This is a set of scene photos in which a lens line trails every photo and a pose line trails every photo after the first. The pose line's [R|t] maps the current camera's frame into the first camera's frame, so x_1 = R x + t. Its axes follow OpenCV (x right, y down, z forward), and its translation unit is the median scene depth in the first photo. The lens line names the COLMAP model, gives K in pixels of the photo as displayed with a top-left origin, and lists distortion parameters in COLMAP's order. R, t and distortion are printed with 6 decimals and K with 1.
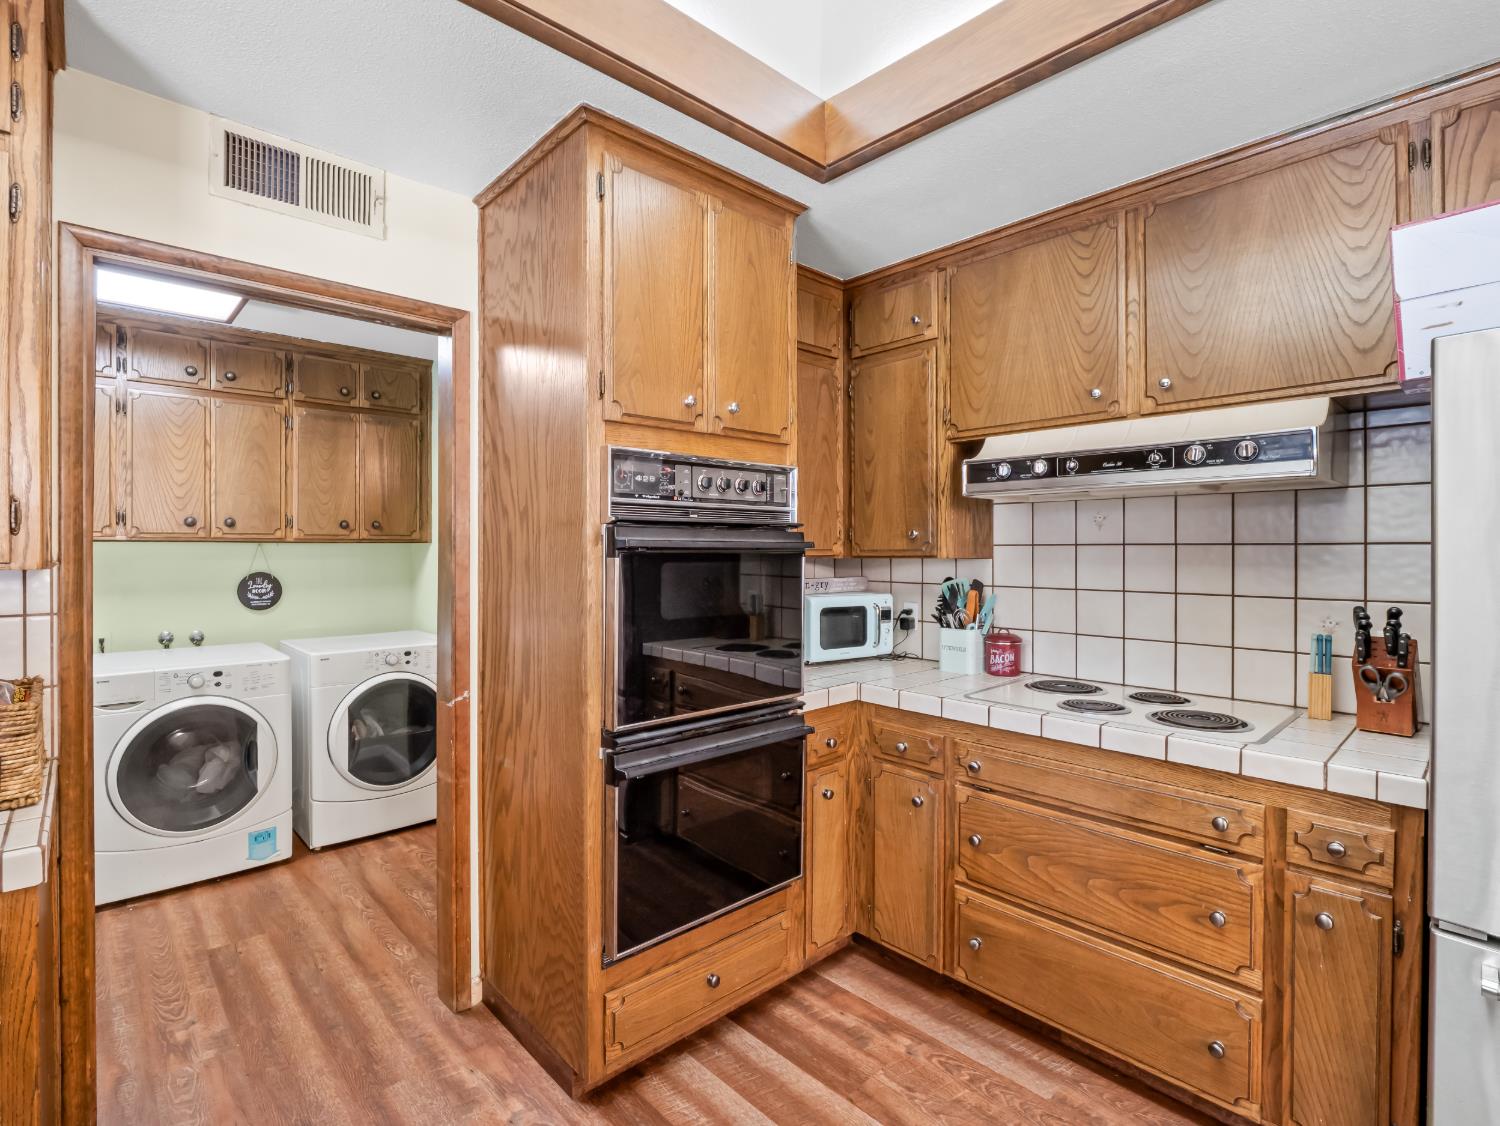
lens RADIAL K [[716.9, 0, 732.6], [0, 716.9, 561.3], [0, 0, 1]] dist [0.022238, -0.020161]
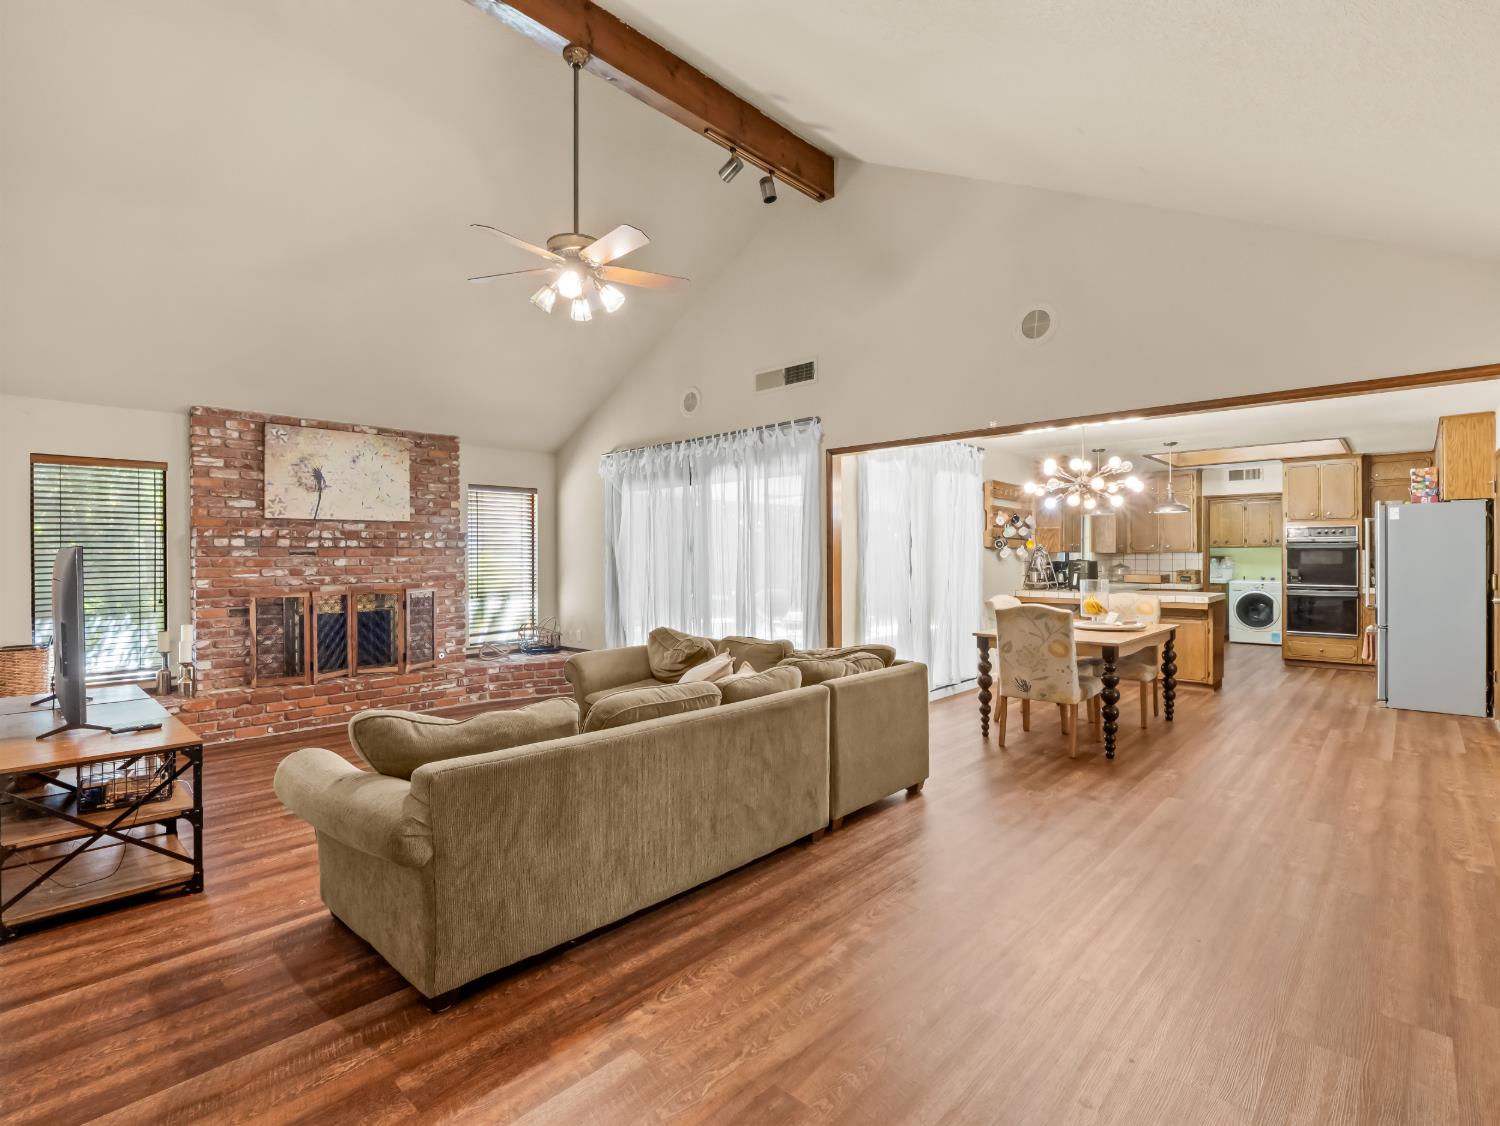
lens RADIAL K [[723.2, 0, 744.9], [0, 723.2, 558.7], [0, 0, 1]] dist [-0.012558, -0.004262]
pose [[0.072227, 0.003957, -0.997380, 2.209851], [-0.008065, 0.999962, 0.003384, 0.032569], [0.997356, 0.007799, 0.072256, -1.507137]]
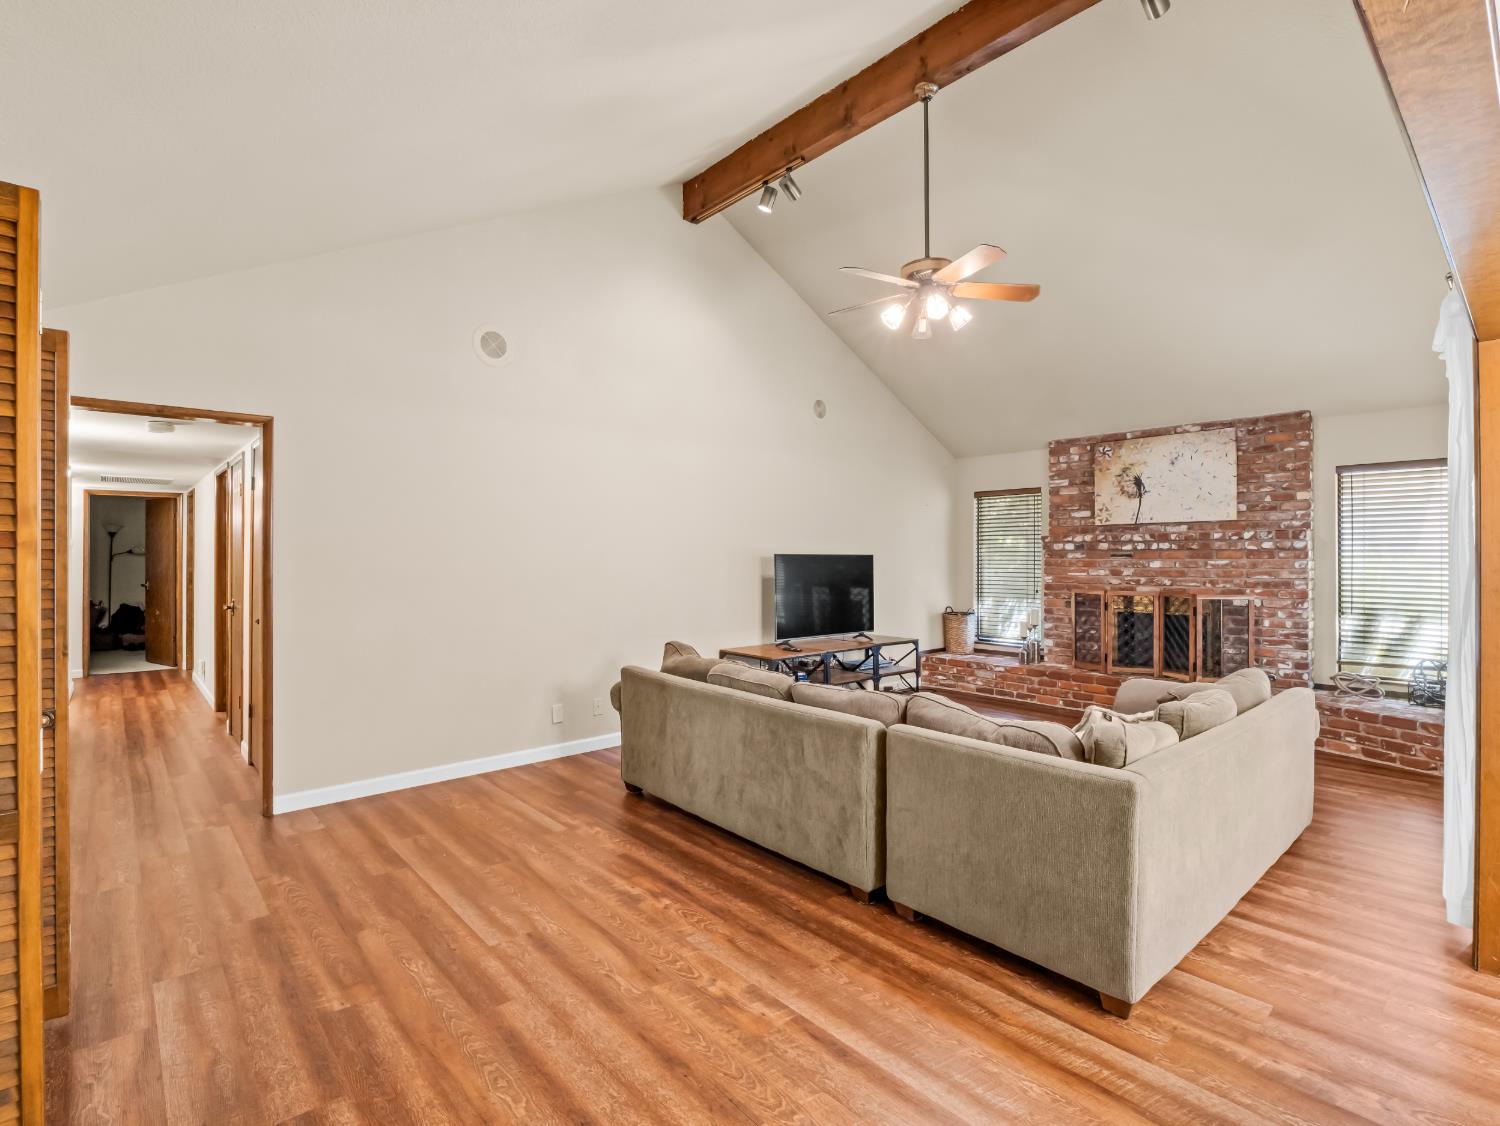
lens RADIAL K [[724.7, 0, 744.1], [0, 724.7, 552.9], [0, 0, 1]] dist [-0.010874, -0.005327]
pose [[-0.999752, -0.000878, 0.022245, 1.369719], [-0.000684, 0.999962, 0.008715, 0.011407], [-0.022252, 0.008697, -0.999715, -0.520727]]
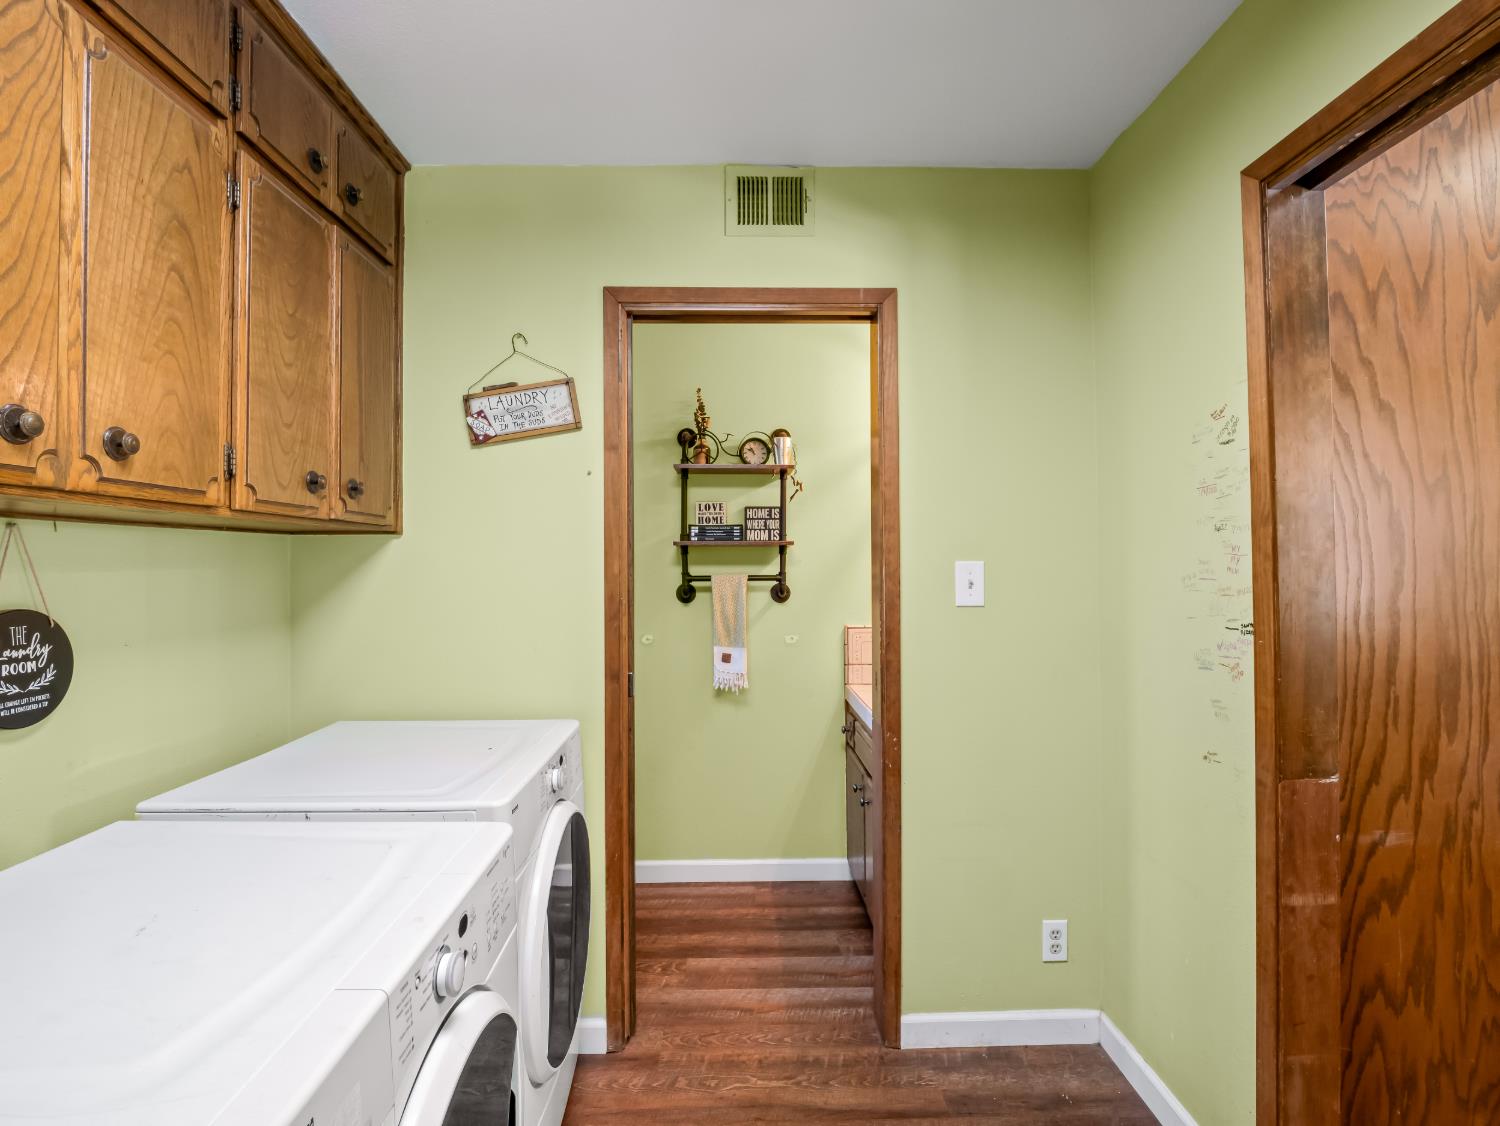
lens RADIAL K [[721.6, 0, 740.8], [0, 721.6, 551.8], [0, 0, 1]] dist [0.001329, -0.015260]
pose [[0.662429, 0.006238, 0.749098, -0.743871], [0.019310, 0.999491, -0.025399, 0.004146], [-0.748875, 0.031290, 0.661972, 0.600145]]
